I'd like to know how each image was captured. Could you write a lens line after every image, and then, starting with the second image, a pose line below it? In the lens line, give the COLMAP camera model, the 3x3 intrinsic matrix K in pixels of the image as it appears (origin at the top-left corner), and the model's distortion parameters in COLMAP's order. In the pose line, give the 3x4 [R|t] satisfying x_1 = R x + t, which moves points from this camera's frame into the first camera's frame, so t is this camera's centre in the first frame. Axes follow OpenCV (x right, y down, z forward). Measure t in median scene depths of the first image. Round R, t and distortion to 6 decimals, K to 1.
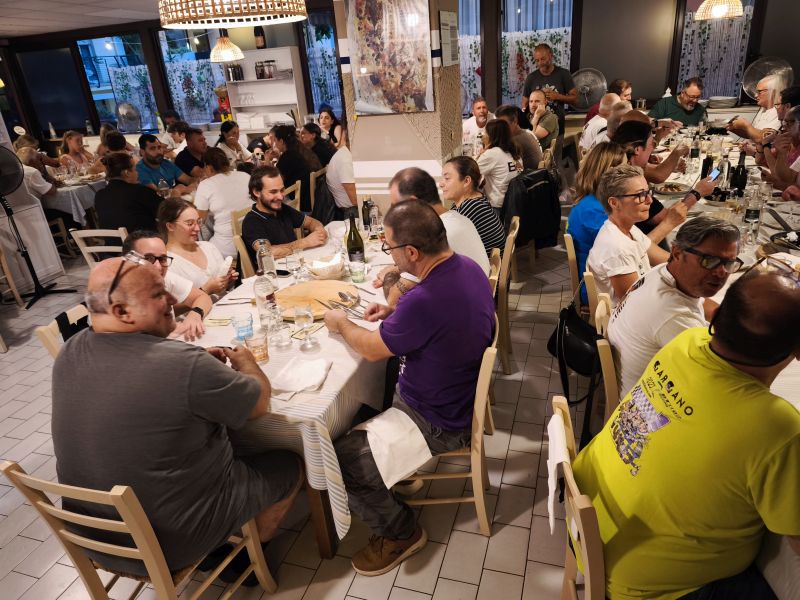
lens RADIAL K [[547.2, 0, 400.0], [0, 547.2, 300.0], [0, 0, 1]] dist [-0.000403, -0.004749]
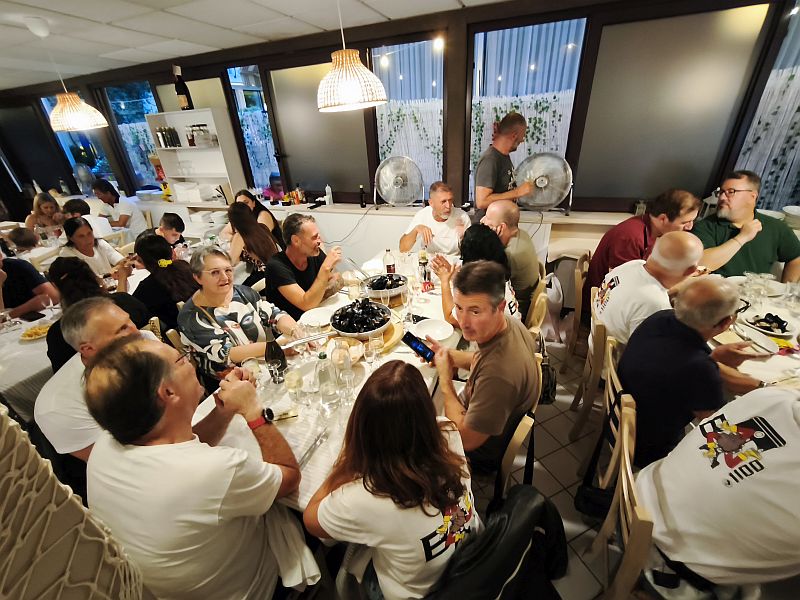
lens RADIAL K [[348.1, 0, 397.3], [0, 348.1, 296.1], [0, 0, 1]] dist [-0.018008, 0.000731]
pose [[0.998015, 0.047167, -0.041731, 0.234573], [-0.044737, 0.997350, 0.057367, -0.485734], [0.044326, -0.055386, 0.997481, 1.044466]]
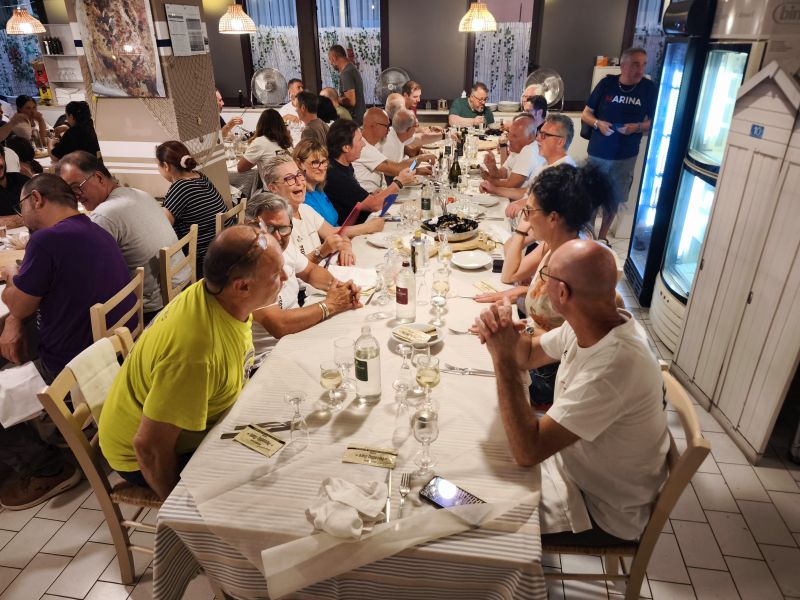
lens RADIAL K [[541.8, 0, 405.3], [0, 541.8, 300.5], [0, 0, 1]] dist [0.000804, -0.007939]
pose [[0.984301, -0.002369, 0.176480, 0.329202], [-0.001348, 0.999780, 0.020936, 0.030360], [-0.176491, -0.020845, 0.984082, -0.134739]]
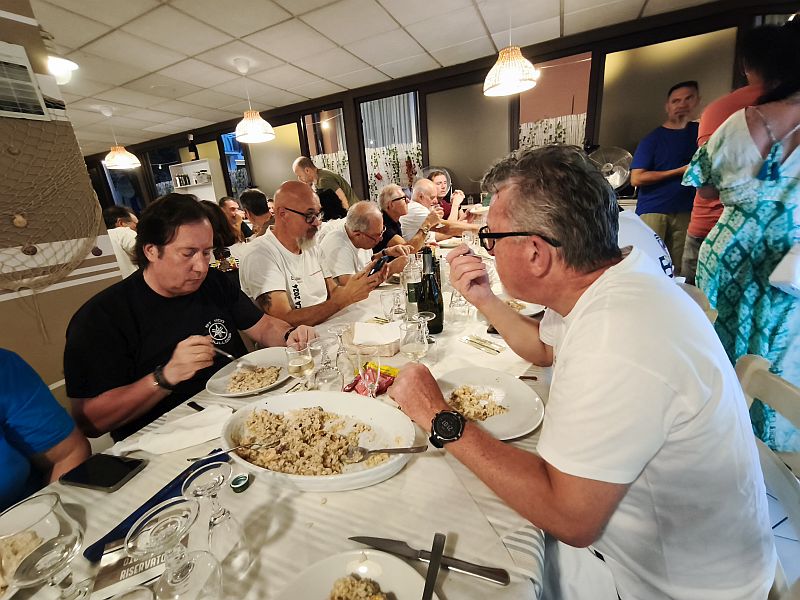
lens RADIAL K [[335.4, 0, 390.9], [0, 335.4, 303.9], [0, 0, 1]] dist [-0.023369, 0.000675]
pose [[0.993689, 0.029421, -0.108243, 0.643800], [-0.037959, 0.996255, -0.077684, -0.198148], [0.105552, 0.081303, 0.991085, 0.700281]]
